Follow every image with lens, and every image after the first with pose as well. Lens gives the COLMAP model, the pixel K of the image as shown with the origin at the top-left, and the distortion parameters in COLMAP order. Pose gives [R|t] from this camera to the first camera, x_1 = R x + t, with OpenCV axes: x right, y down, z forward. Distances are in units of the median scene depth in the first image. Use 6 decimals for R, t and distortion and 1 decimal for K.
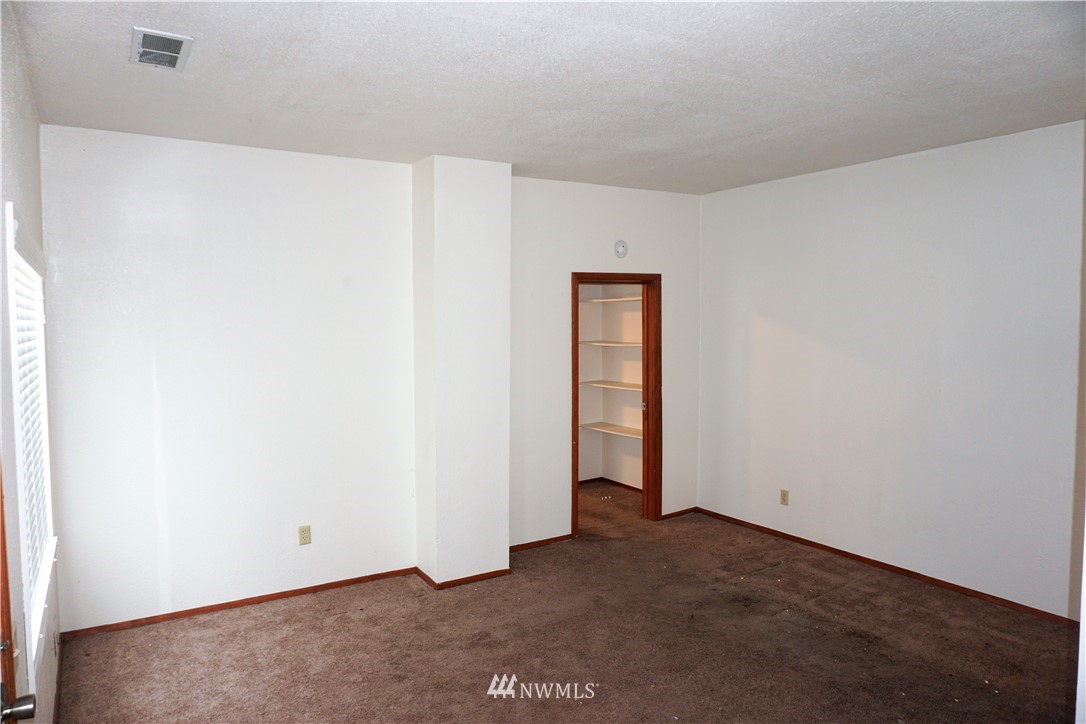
lens RADIAL K [[717.2, 0, 547.1], [0, 717.2, 362.1], [0, 0, 1]] dist [-0.063947, 0.044608]
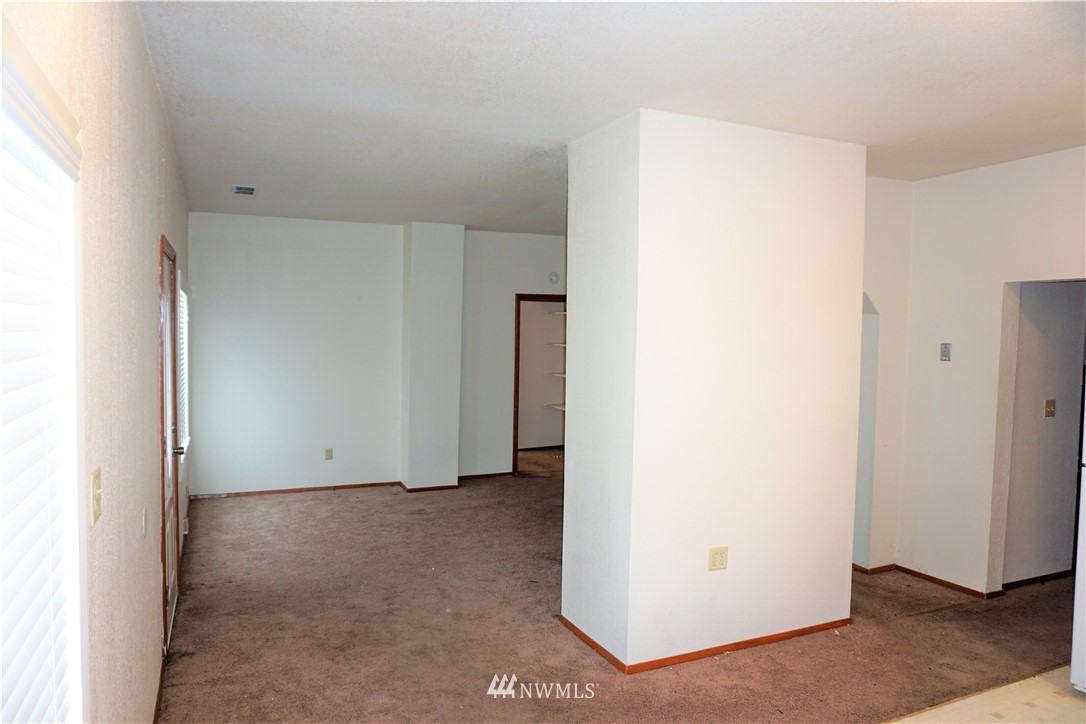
lens RADIAL K [[717.2, 0, 547.1], [0, 717.2, 362.1], [0, 0, 1]] dist [-0.063947, 0.044608]
pose [[0.990081, 0.025269, -0.138204, 0.414256], [-0.027275, 0.999548, -0.012637, 0.043828], [0.137822, 0.016281, 0.990323, -0.613032]]
